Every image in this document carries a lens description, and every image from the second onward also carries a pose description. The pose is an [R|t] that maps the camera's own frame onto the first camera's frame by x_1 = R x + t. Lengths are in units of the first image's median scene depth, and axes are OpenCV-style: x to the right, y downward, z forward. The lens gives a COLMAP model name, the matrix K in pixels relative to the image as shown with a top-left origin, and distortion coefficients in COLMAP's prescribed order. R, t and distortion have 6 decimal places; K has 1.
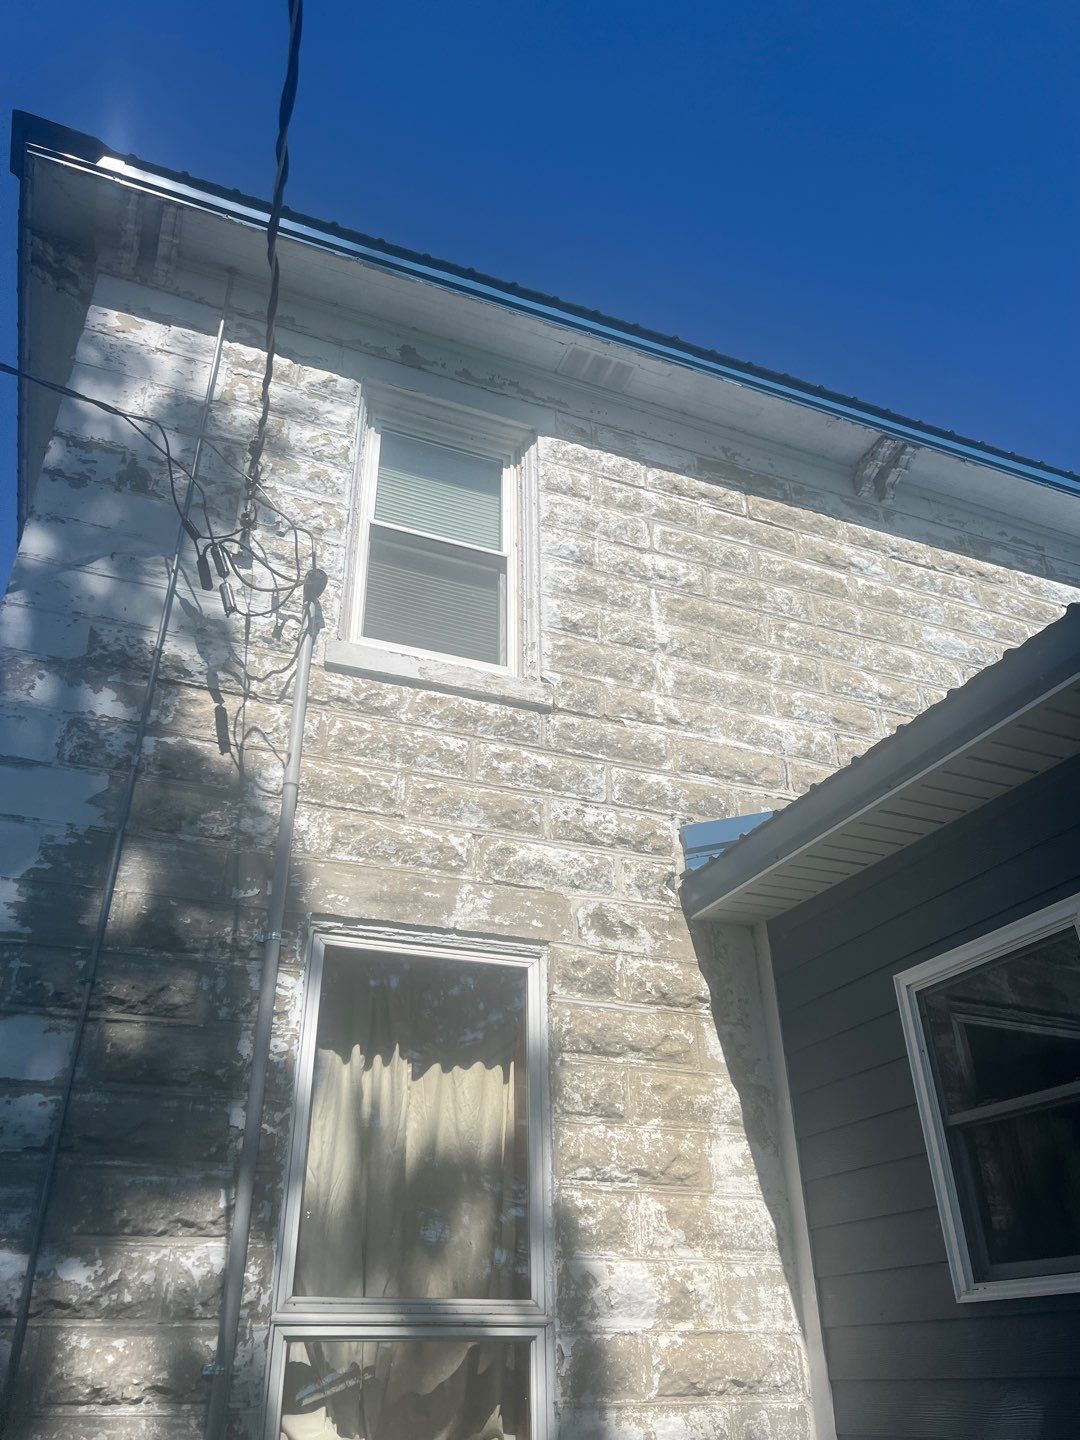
lens RADIAL K [[1088.9, 0, 540.0], [0, 1088.9, 720.0], [0, 0, 1]] dist [0.098876, -0.140631]
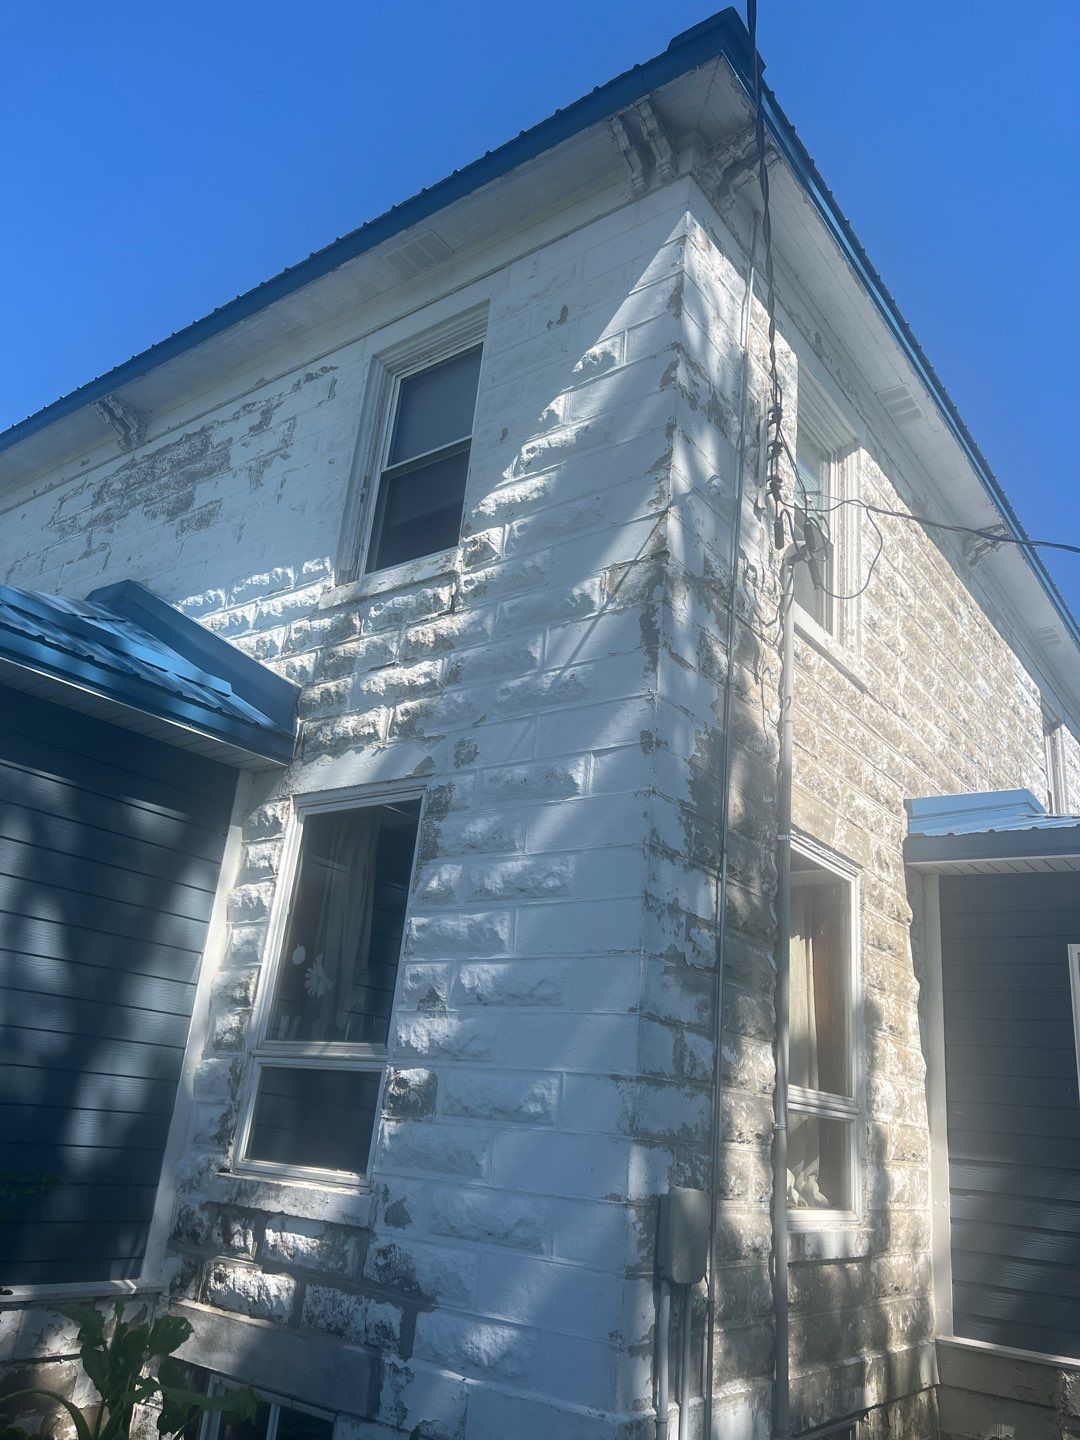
lens RADIAL K [[1088.9, 0, 540.0], [0, 1088.9, 720.0], [0, 0, 1]] dist [0.098876, -0.140631]
pose [[0.839621, 0.272763, 0.469721, -1.018346], [-0.368833, 0.921135, 0.124389, 0.003319], [-0.398747, -0.277688, 0.874008, -0.028131]]
